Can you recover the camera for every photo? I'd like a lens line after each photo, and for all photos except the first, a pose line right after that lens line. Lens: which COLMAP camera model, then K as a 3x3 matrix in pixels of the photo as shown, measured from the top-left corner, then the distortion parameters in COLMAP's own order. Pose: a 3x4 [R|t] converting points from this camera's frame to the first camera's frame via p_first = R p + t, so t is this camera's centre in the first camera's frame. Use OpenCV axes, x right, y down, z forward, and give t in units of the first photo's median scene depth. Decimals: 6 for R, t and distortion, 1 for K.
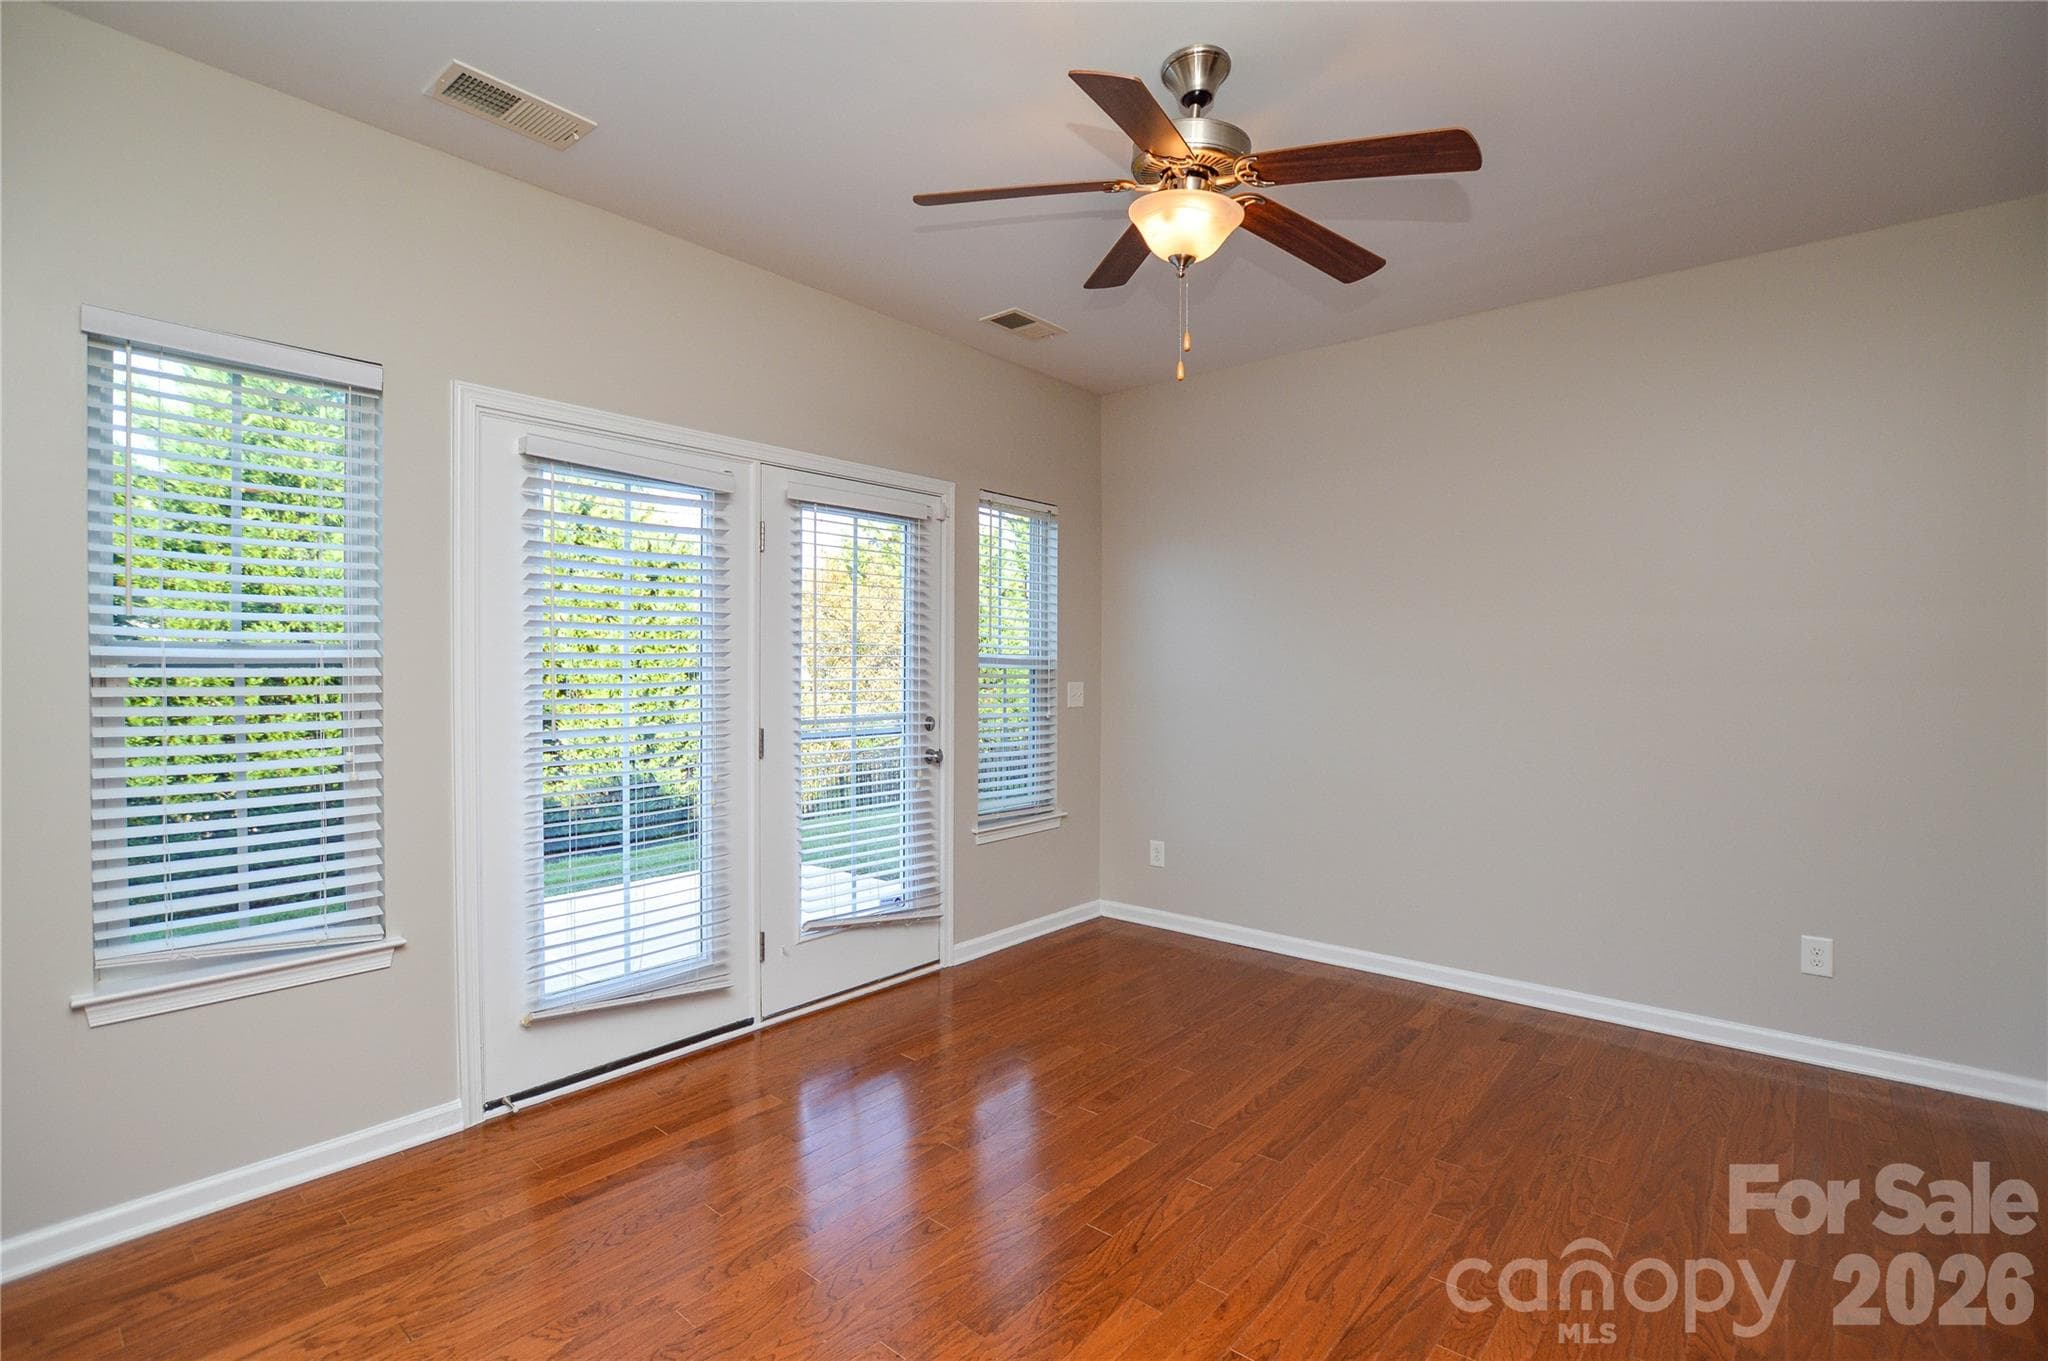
lens RADIAL K [[944.3, 0, 1044.5], [0, 944.3, 686.4], [0, 0, 1]] dist [-0.003368, -0.000424]
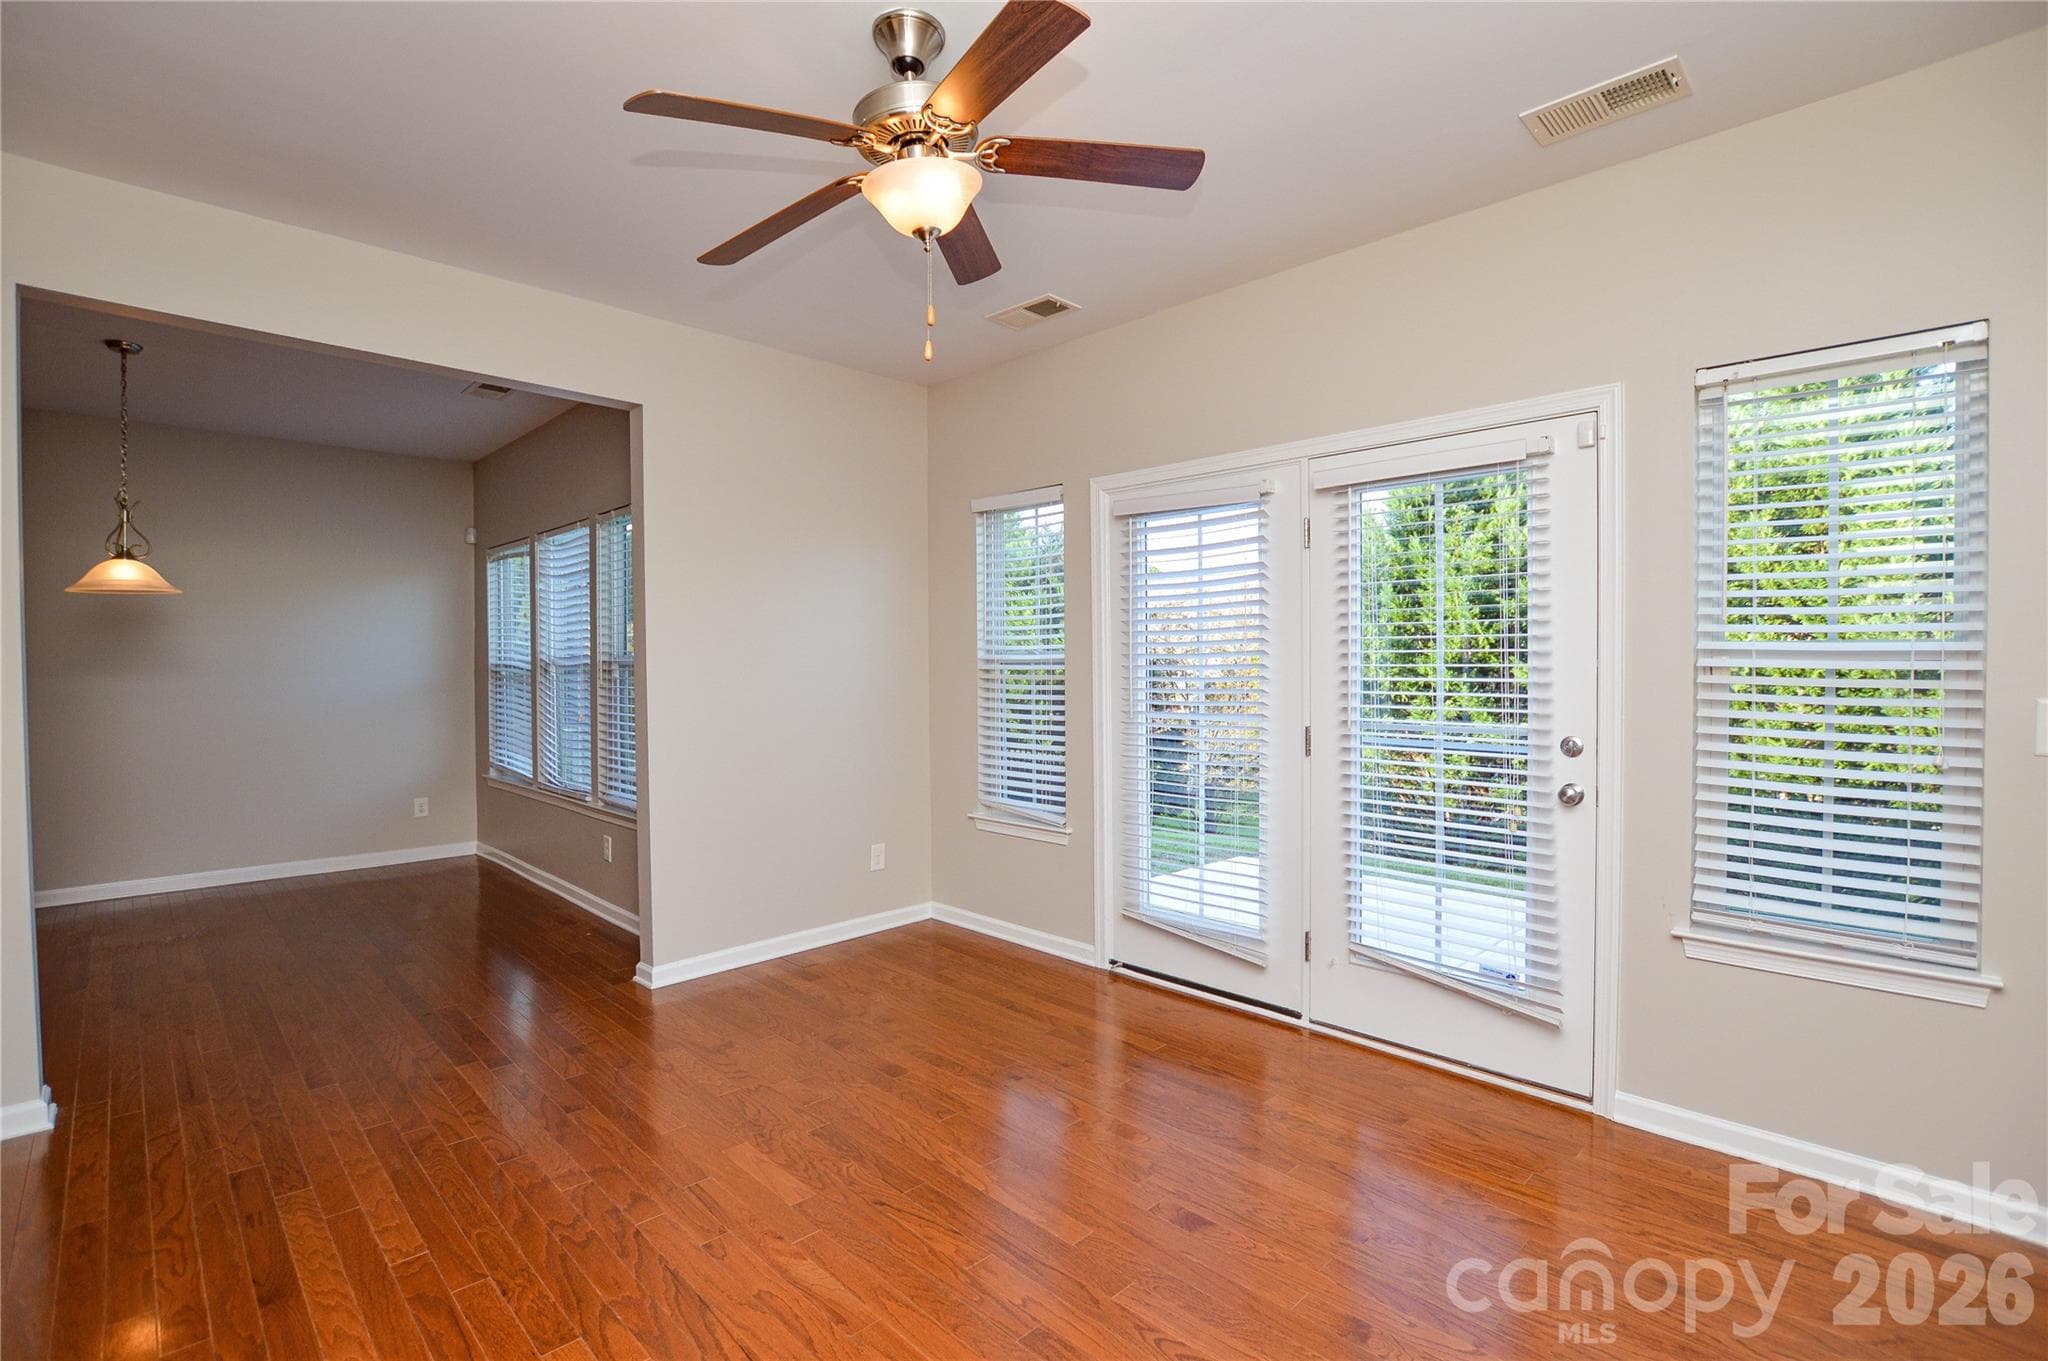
lens RADIAL K [[914.0, 0, 1024.0], [0, 914.0, 680.5], [0, 0, 1]] dist [-0.030725, -0.000018]
pose [[-0.065921, 0.024285, -0.997529, 0.686167], [-0.018633, 0.999500, 0.025565, -0.024221], [0.997651, 0.020272, -0.065436, 0.779038]]
